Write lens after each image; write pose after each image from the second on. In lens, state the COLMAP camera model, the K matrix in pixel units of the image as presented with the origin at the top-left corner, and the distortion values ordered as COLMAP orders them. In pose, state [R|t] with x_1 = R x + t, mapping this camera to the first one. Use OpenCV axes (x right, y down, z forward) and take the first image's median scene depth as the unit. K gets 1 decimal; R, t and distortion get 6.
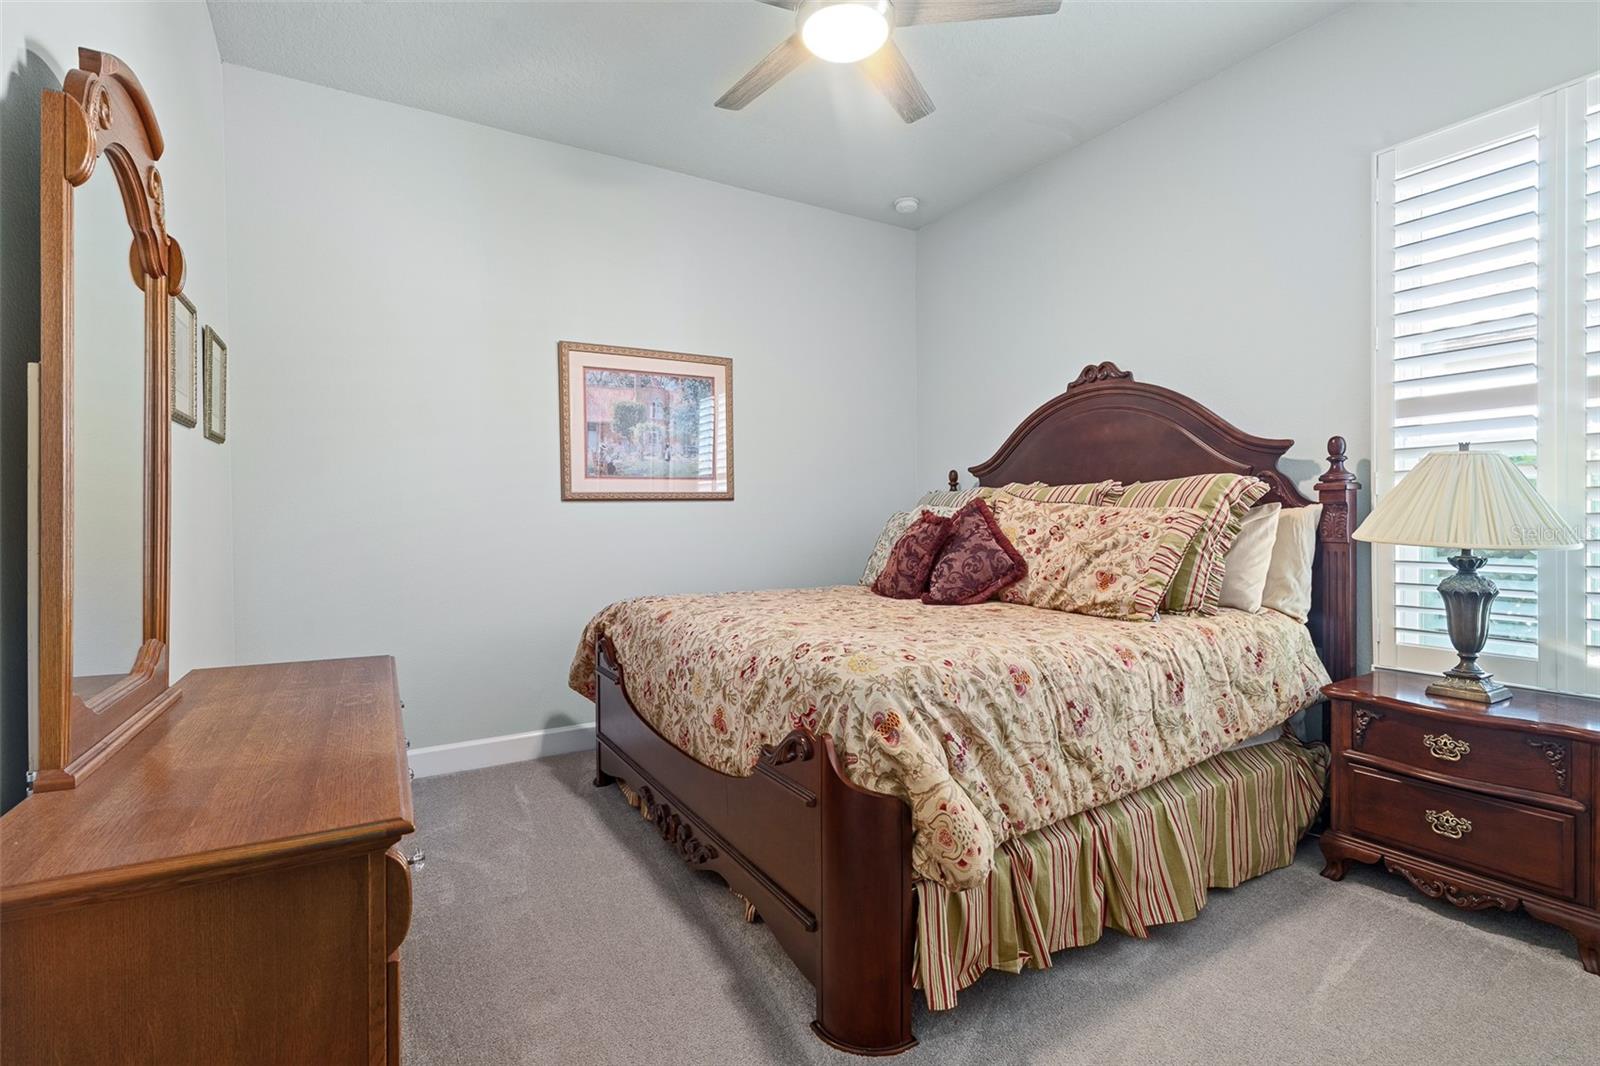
lens RADIAL K [[722.6, 0, 804.7], [0, 722.6, 516.8], [0, 0, 1]] dist [-0.007023, 0.002106]
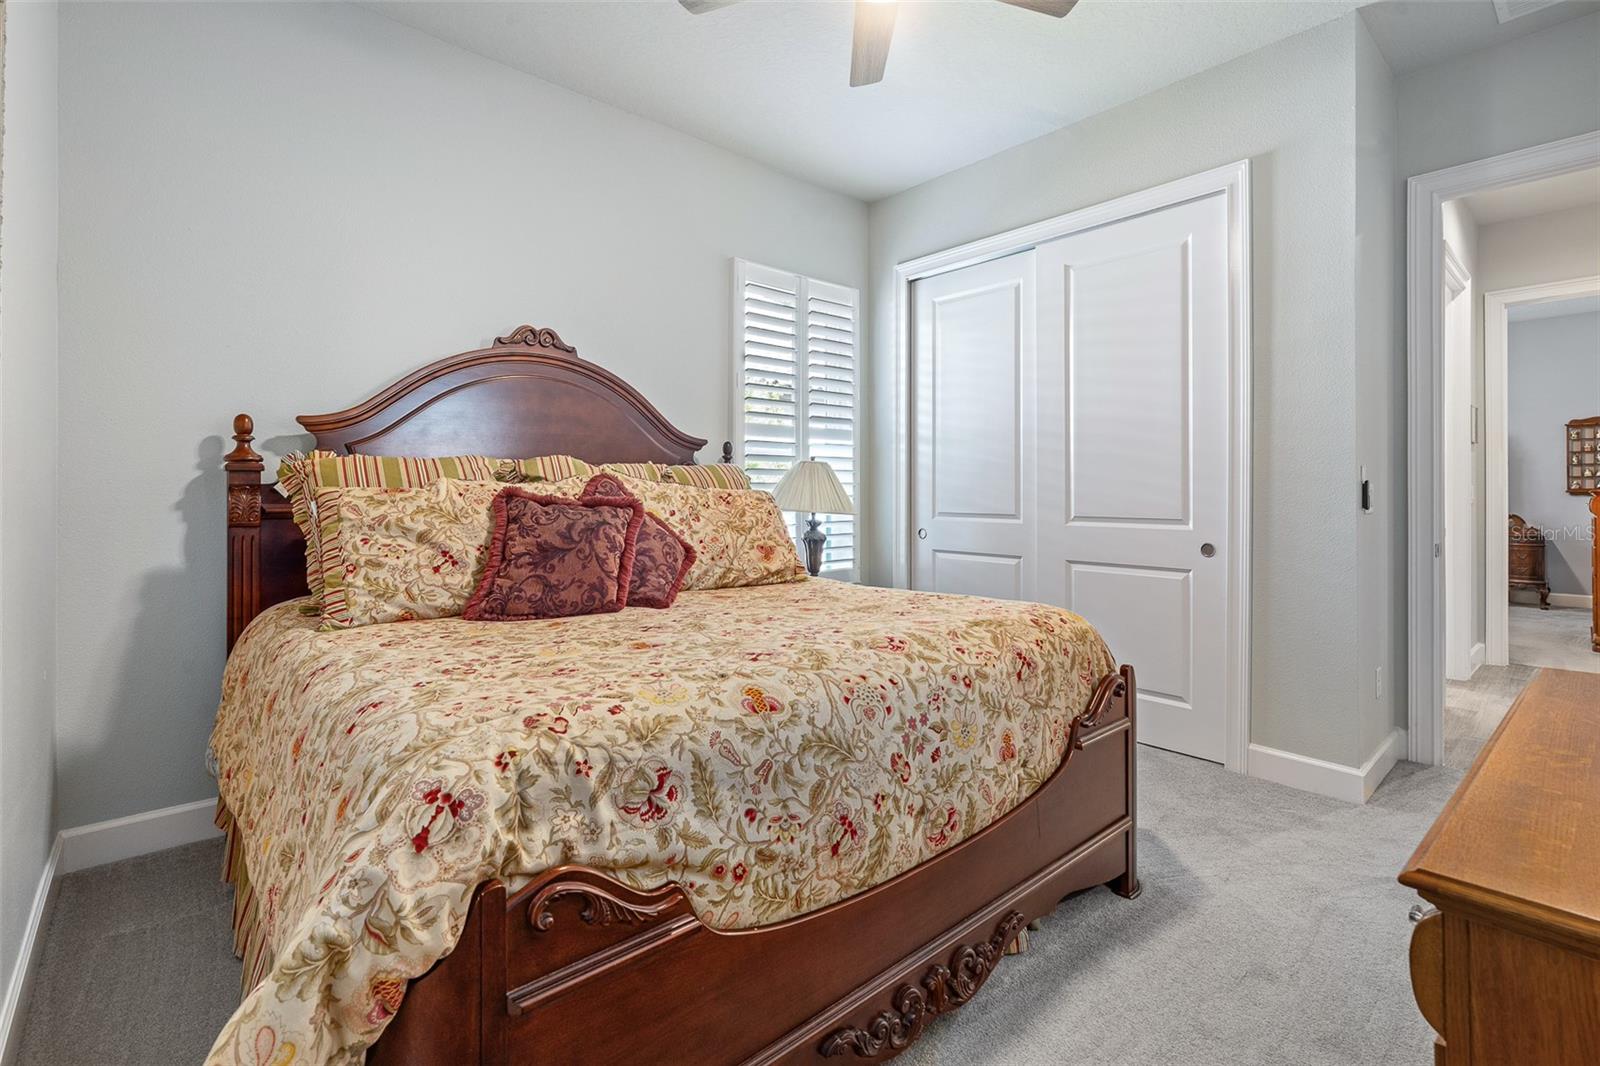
lens RADIAL K [[722.6, 0, 800.4], [0, 722.6, 501.2], [0, 0, 1]] dist [-0.007023, 0.002106]
pose [[-0.157765, -0.001017, 0.987476, -0.732827], [0.003012, 0.999994, 0.001511, 0.005209], [-0.987472, 0.003213, -0.157761, 1.139952]]
